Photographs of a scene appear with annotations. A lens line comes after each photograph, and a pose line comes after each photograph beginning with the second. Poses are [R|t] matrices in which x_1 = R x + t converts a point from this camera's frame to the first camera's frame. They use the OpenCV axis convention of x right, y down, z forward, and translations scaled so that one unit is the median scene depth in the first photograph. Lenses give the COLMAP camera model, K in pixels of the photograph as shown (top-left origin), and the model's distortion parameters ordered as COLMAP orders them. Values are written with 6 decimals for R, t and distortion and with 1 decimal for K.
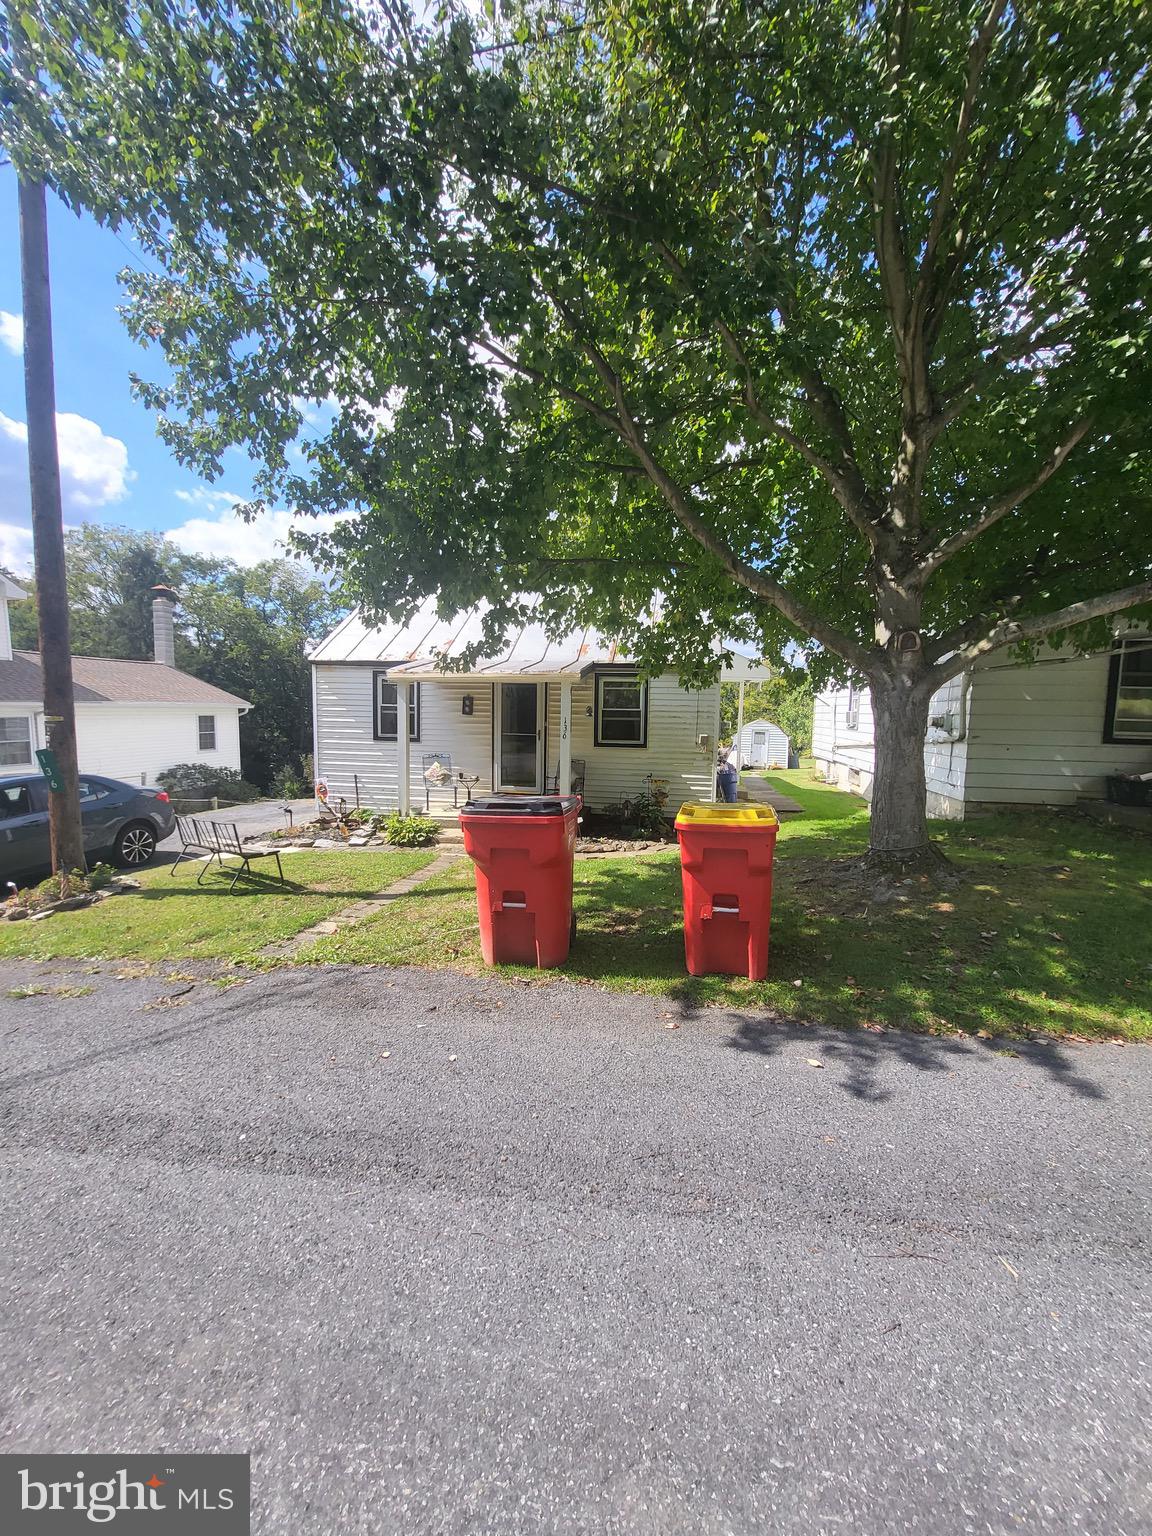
lens RADIAL K [[598.8, 0, 589.2], [0, 598.8, 763.6], [0, 0, 1]] dist [-0.000700, -0.000246]
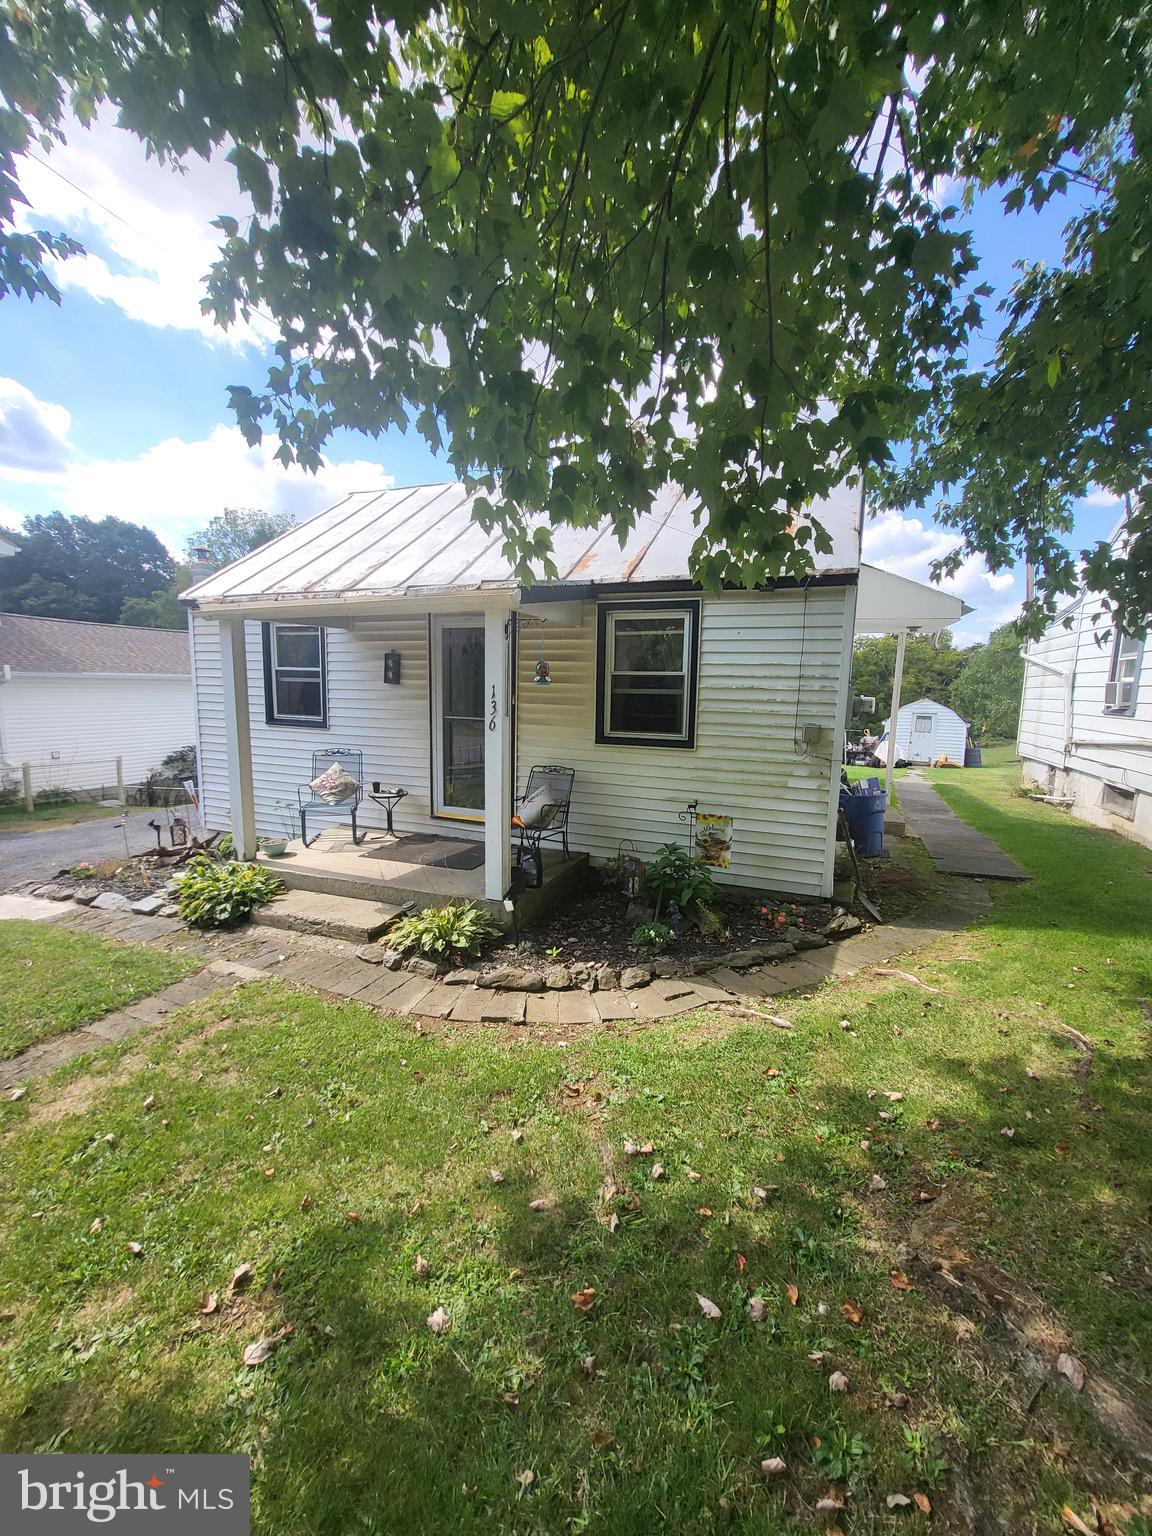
lens RADIAL K [[598.8, 0, 575.8], [0, 598.8, 766.3], [0, 0, 1]] dist [-0.000700, -0.000246]
pose [[0.971002, 0.031726, -0.236958, 0.115384], [-0.022909, 0.998942, 0.039869, -0.027710], [0.237973, -0.033284, 0.970701, 0.461114]]
